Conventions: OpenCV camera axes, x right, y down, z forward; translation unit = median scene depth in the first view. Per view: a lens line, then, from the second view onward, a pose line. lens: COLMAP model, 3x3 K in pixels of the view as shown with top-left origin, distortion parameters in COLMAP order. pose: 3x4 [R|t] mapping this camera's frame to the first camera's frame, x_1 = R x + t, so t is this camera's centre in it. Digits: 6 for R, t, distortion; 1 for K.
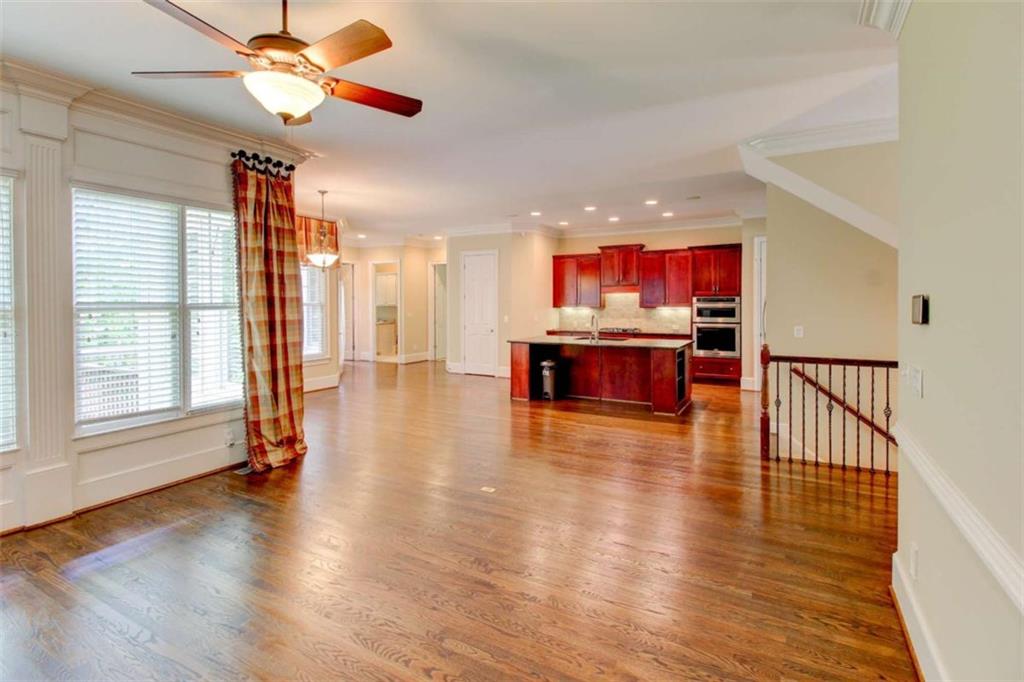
lens RADIAL K [[487.7, 0, 501.2], [0, 487.7, 313.3], [0, 0, 1]] dist [-0.003290, -0.005081]
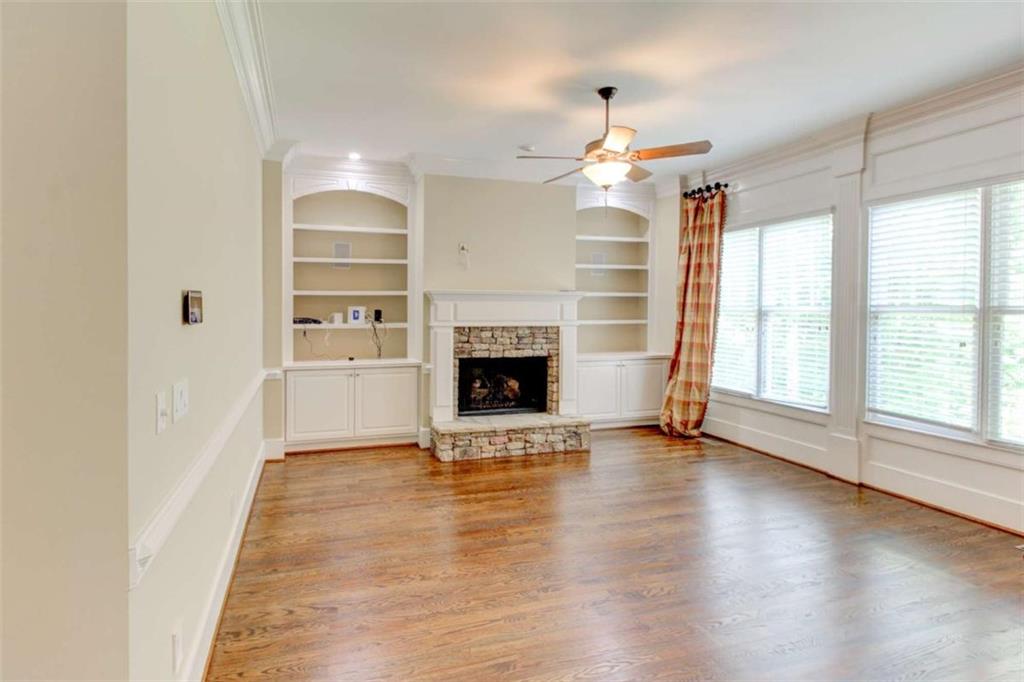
lens RADIAL K [[487.7, 0, 455.8], [0, 487.7, 315.8], [0, 0, 1]] dist [-0.003290, -0.005081]
pose [[-0.679343, 0.011104, -0.733736, 0.625666], [-0.017343, 0.999363, 0.031181, -0.015589], [0.733616, 0.033908, -0.678718, 1.020778]]
